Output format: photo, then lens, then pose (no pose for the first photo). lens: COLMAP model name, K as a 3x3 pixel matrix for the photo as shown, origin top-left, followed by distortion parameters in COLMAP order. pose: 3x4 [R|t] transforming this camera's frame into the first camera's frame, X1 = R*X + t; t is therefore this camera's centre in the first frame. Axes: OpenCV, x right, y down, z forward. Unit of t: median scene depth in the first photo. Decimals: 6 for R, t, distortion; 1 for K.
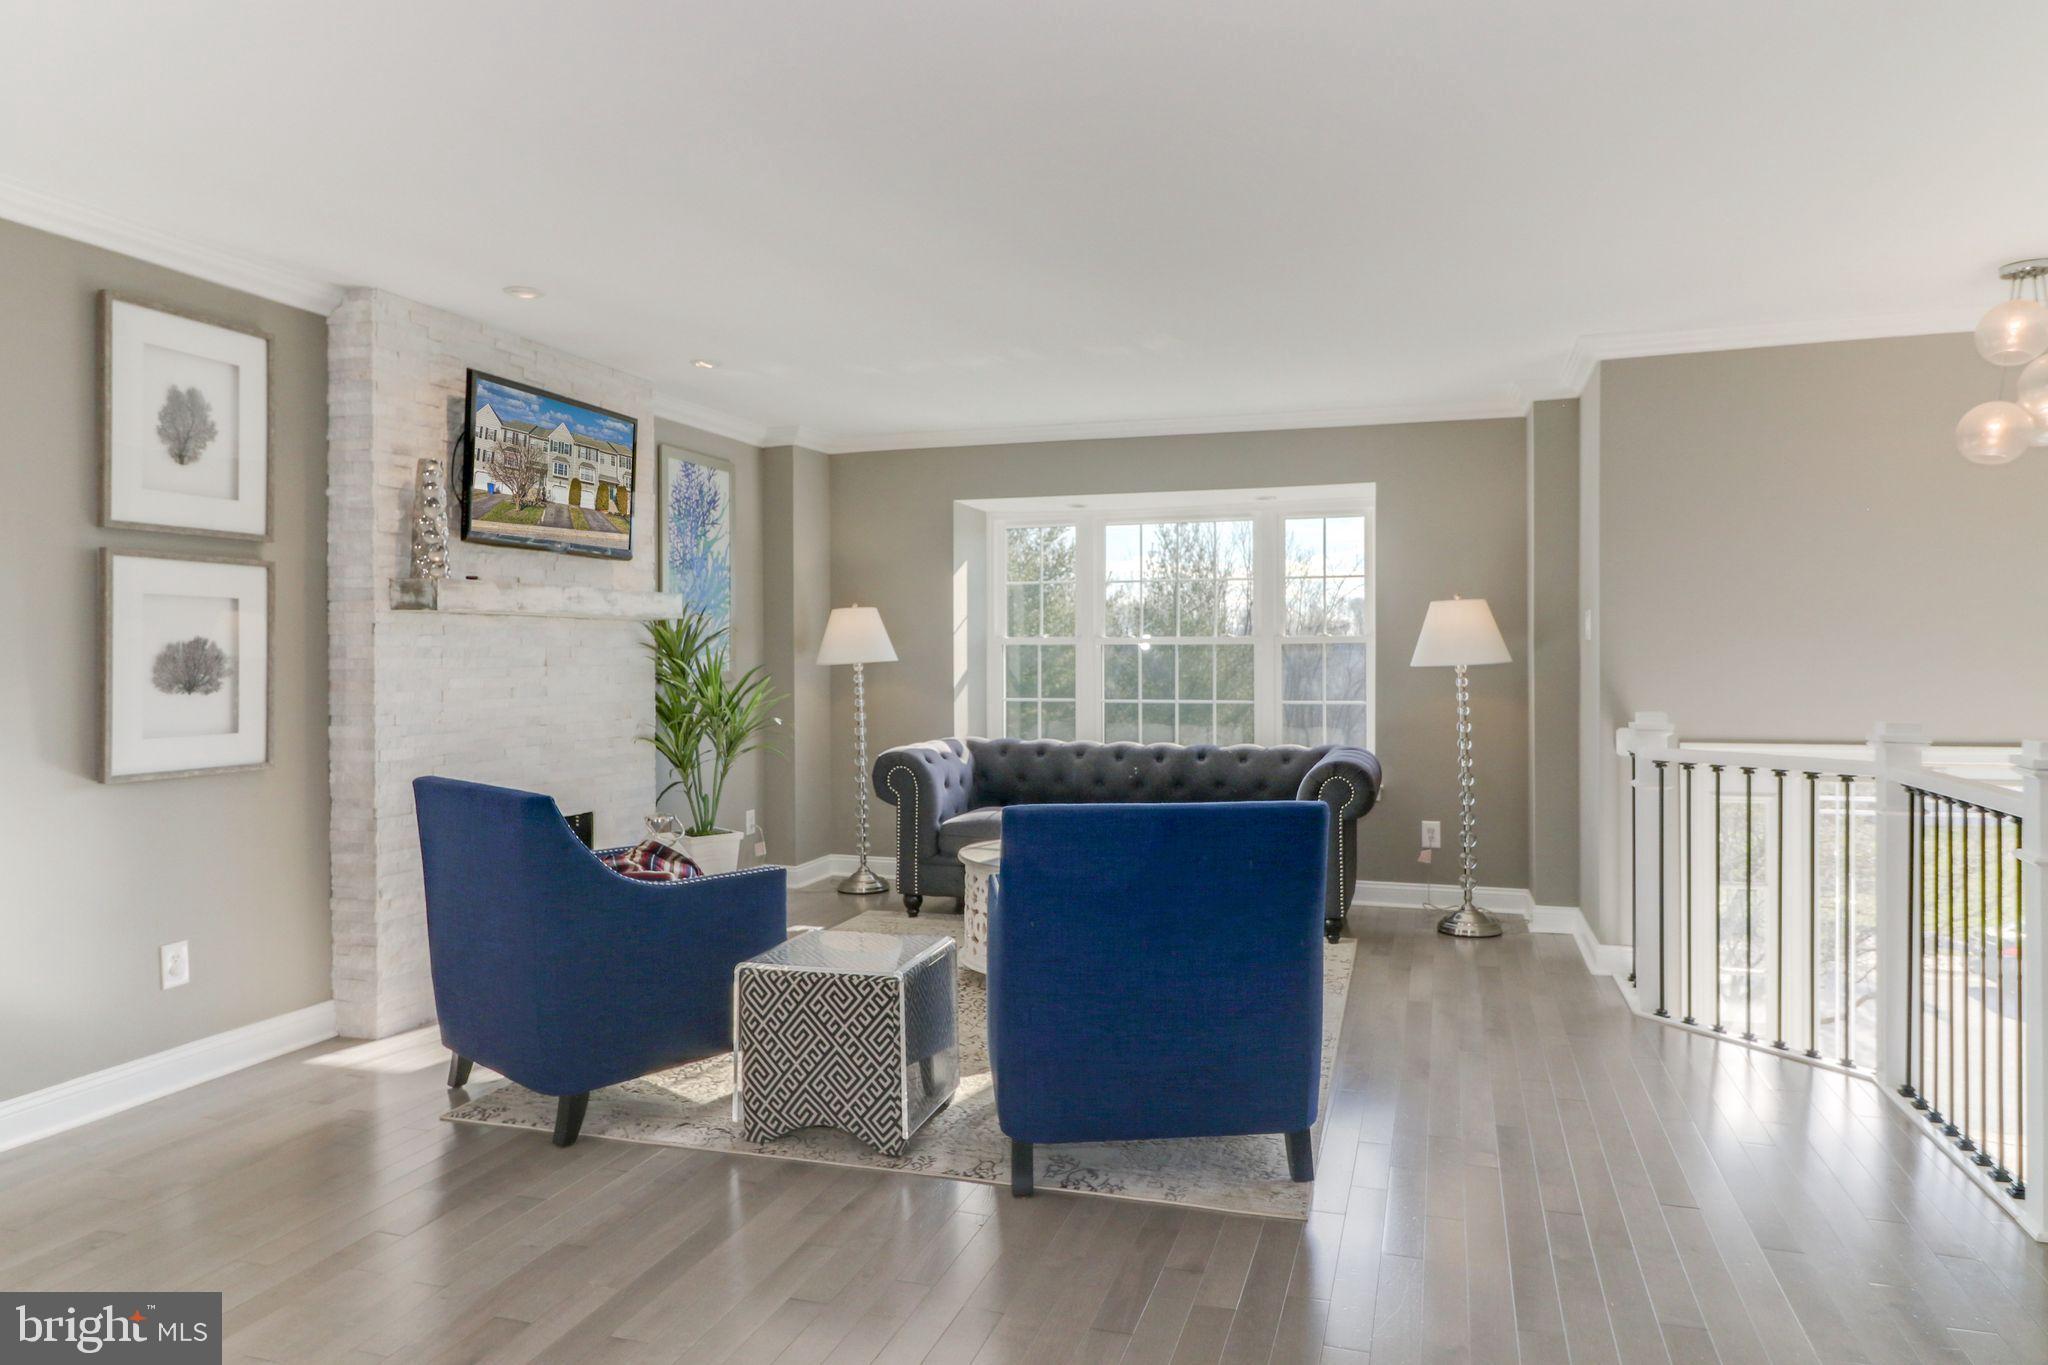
lens RADIAL K [[1325.9, 0, 1011.7], [0, 1325.9, 677.8], [0, 0, 1]] dist [0.011633, -0.012504]
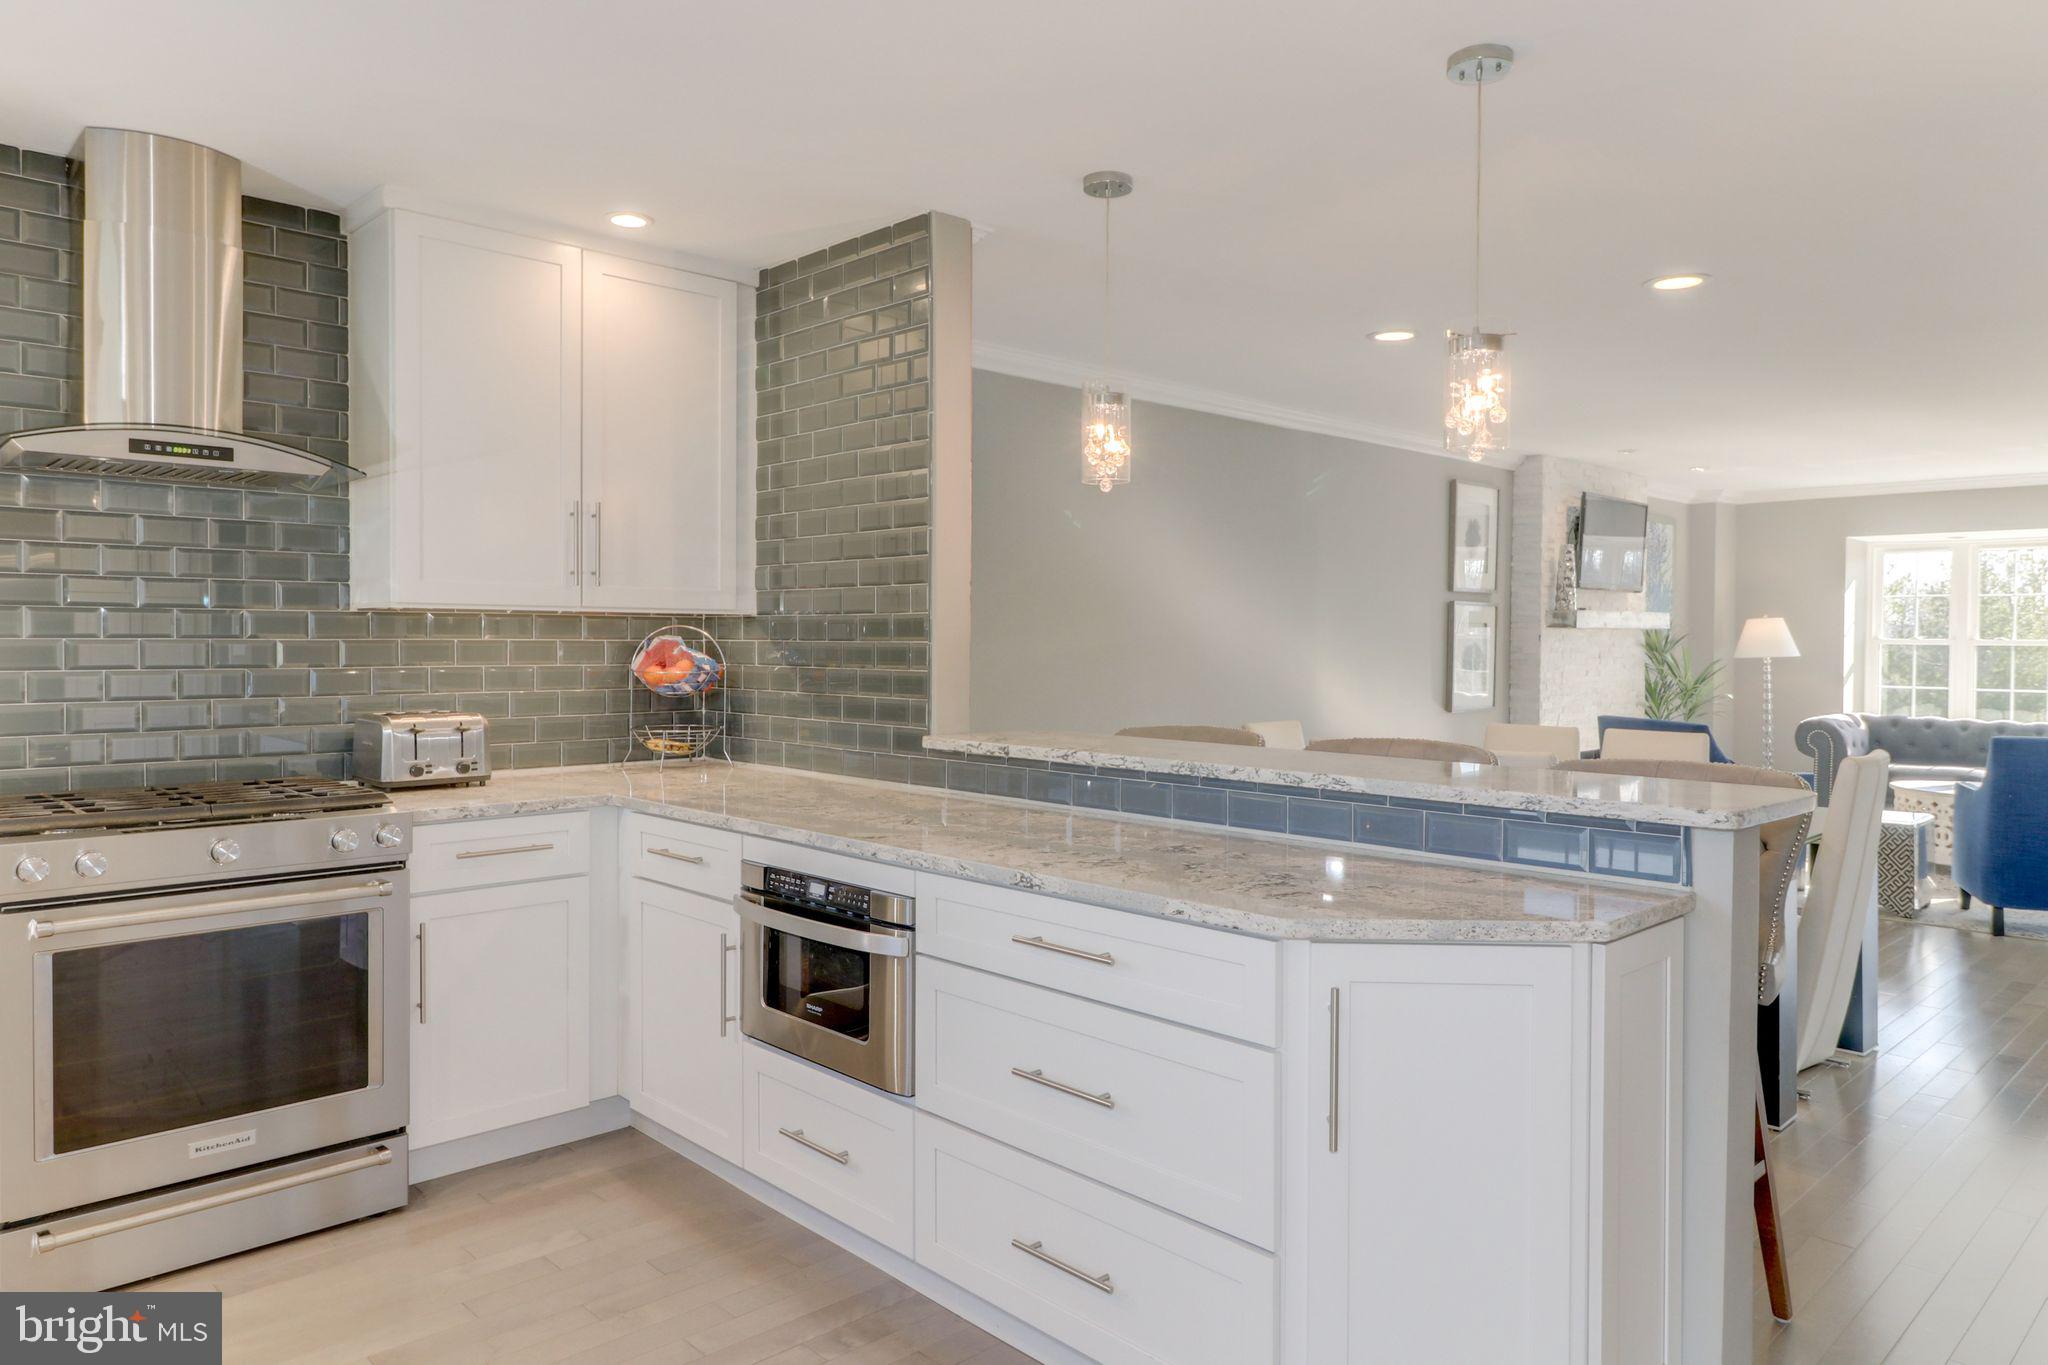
lens RADIAL K [[1325.9, 0, 1026.9], [0, 1325.9, 666.5], [0, 0, 1]] dist [0.011633, -0.012504]
pose [[0.882933, 0.020093, -0.469068, -0.171505], [-0.017351, 0.999798, 0.010168, -0.002386], [0.469177, -0.000839, 0.883104, -0.700299]]
